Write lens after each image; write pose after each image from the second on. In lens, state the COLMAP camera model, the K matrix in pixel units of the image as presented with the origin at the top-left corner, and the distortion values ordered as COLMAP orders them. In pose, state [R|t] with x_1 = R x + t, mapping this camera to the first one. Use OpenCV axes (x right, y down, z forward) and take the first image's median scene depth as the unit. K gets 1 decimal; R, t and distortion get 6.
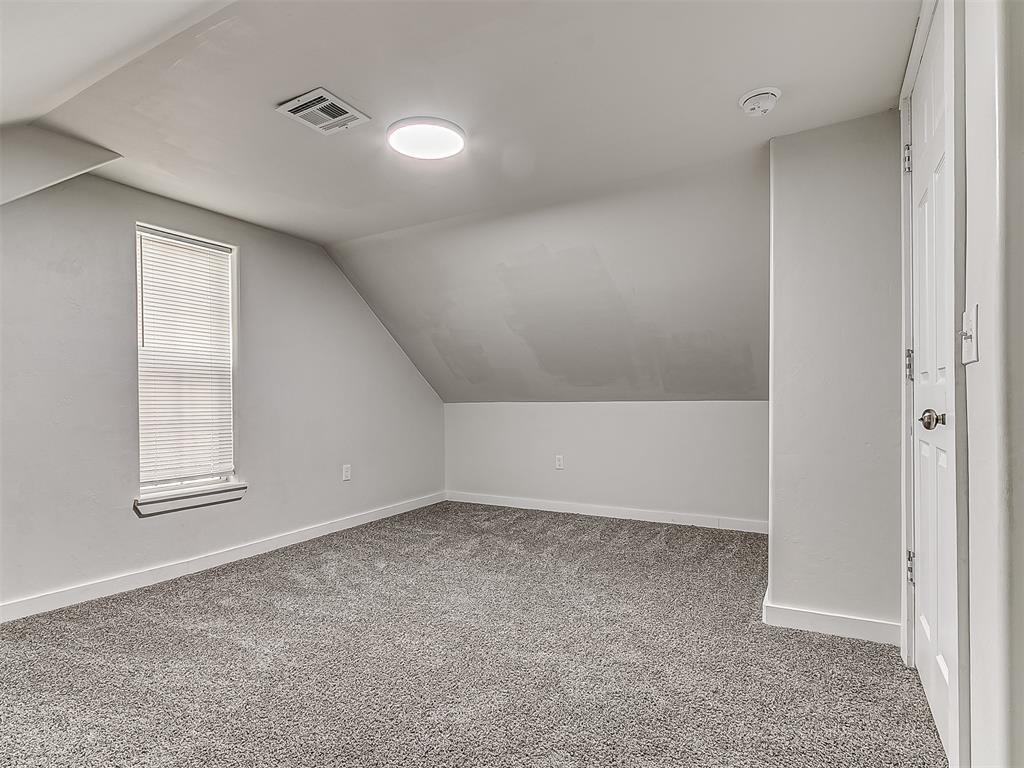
lens RADIAL K [[561.4, 0, 479.1], [0, 561.4, 409.5], [0, 0, 1]] dist [-0.001341, -0.001593]
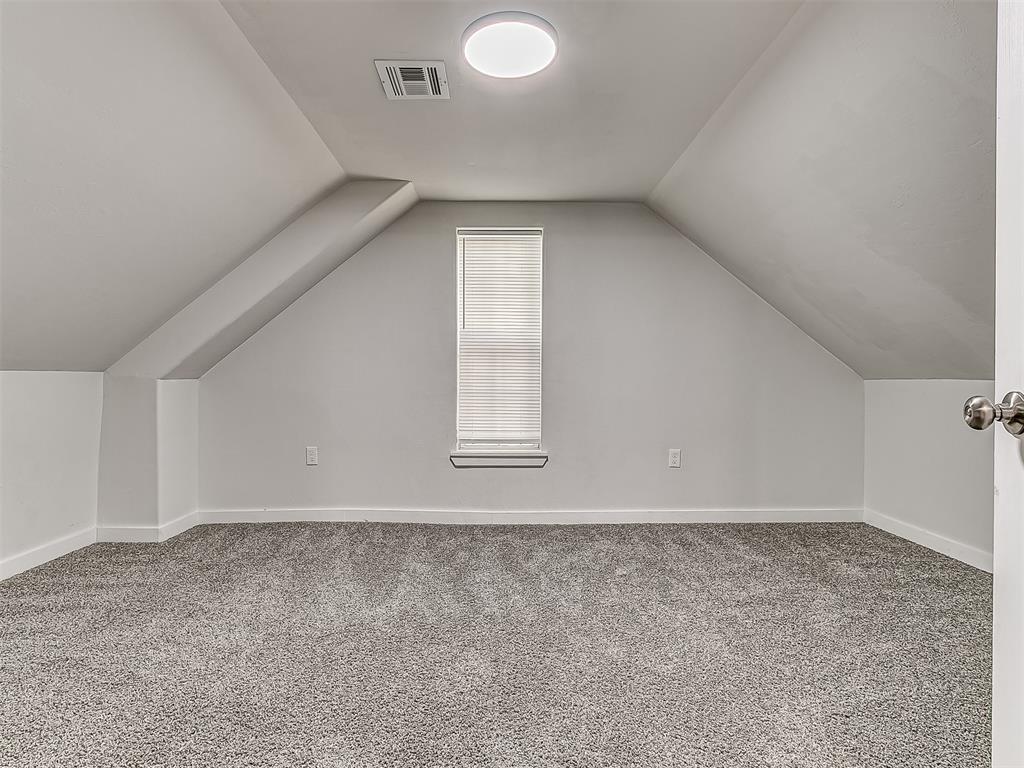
lens RADIAL K [[538.8, 0, 512.0], [0, 538.8, 384.0], [0, 0, 1]] dist [-0.002407, 0.000873]
pose [[0.522366, 0.024426, -0.852372, 0.423146], [-0.018278, 0.999681, 0.017445, -0.013117], [0.852526, 0.006467, 0.522645, 0.442302]]
